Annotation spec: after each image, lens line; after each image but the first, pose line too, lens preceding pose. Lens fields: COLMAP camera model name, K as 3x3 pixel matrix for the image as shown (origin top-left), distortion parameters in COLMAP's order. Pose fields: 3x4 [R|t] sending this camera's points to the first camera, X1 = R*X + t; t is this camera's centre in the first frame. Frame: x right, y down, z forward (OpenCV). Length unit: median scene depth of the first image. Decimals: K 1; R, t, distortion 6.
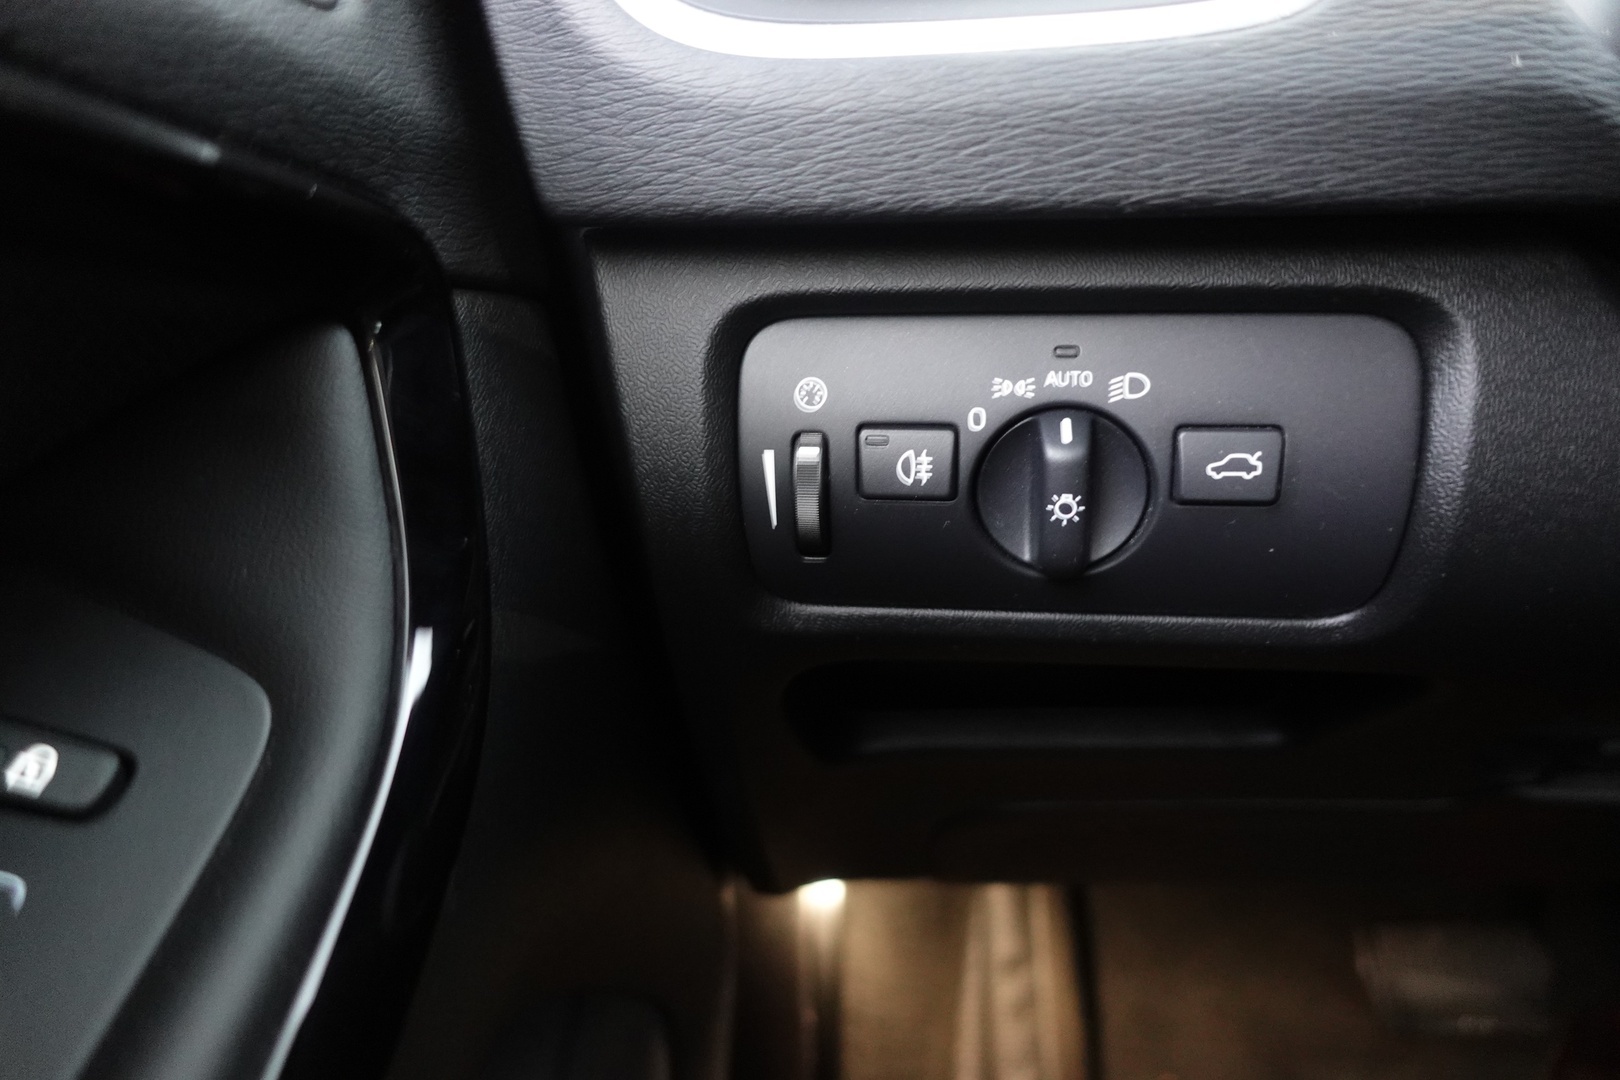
lens RADIAL K [[1117.8, 0, 815.1], [0, 1117.8, 529.0], [0, 0, 1]] dist [0.000135, -0.000551]
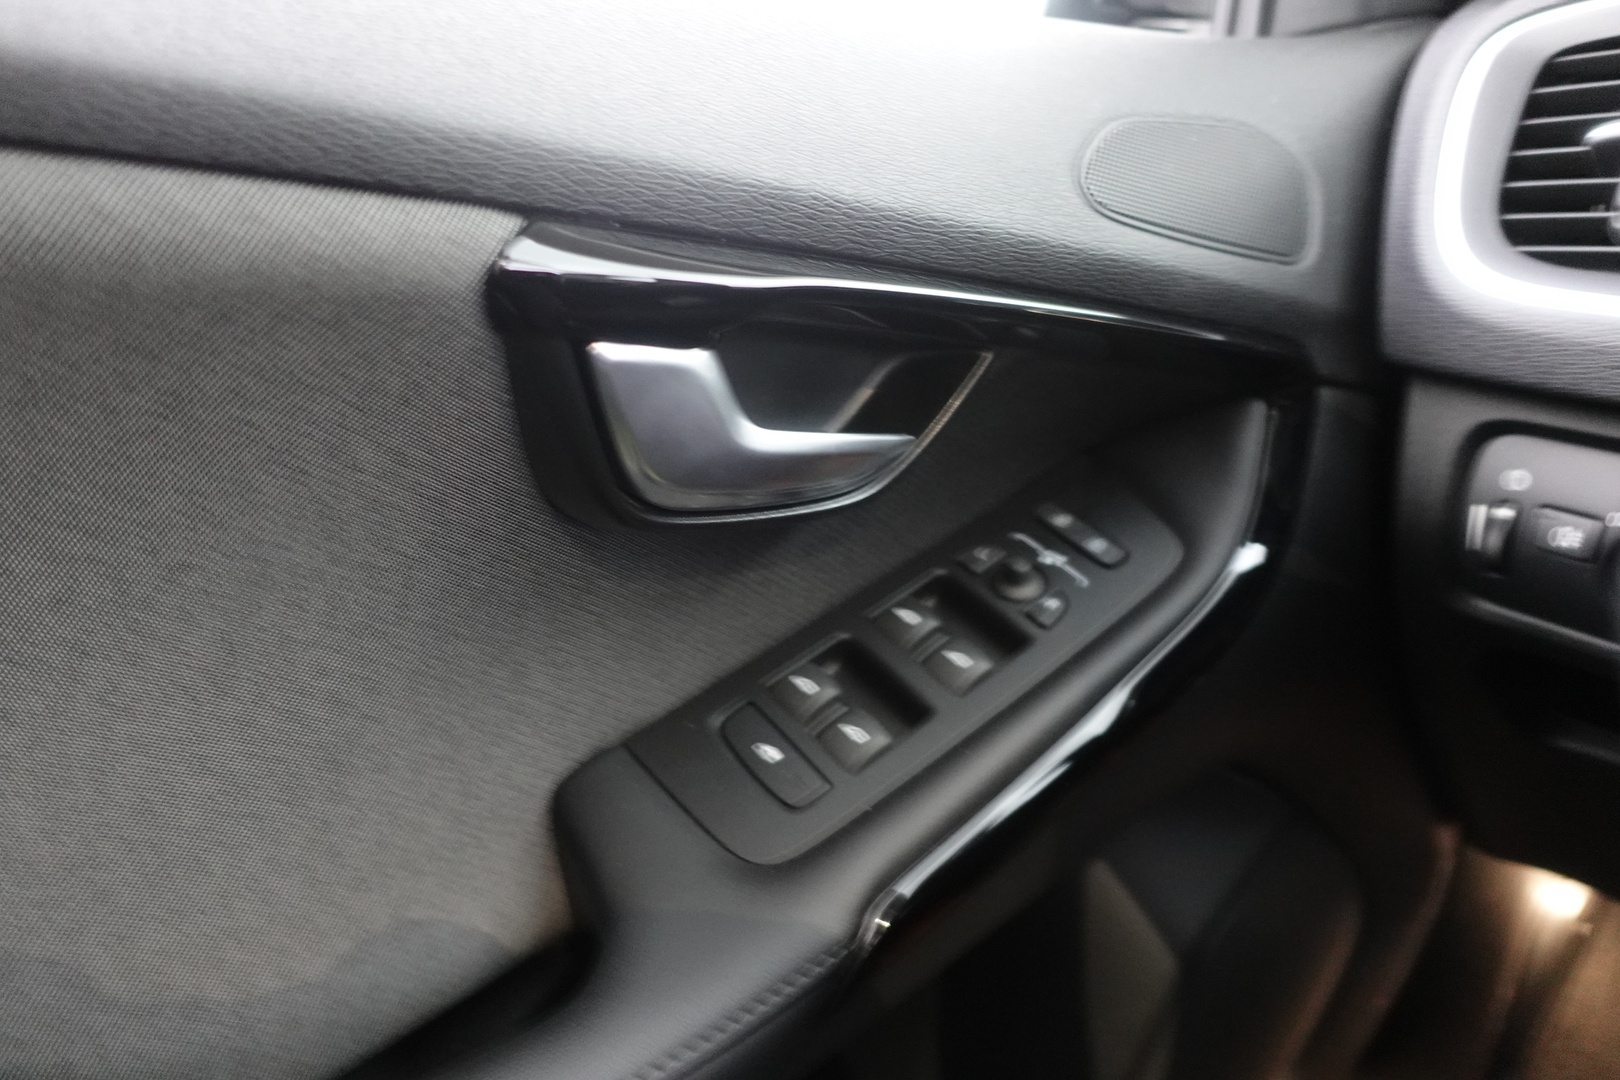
lens RADIAL K [[1117.8, 0, 816.6], [0, 1117.8, 536.1], [0, 0, 1]] dist [0.000135, -0.000551]
pose [[0.667462, 0.277997, -0.690806, 0.505402], [-0.251798, 0.957312, 0.141957, -0.012732], [0.700780, 0.079193, 0.708968, -0.989094]]
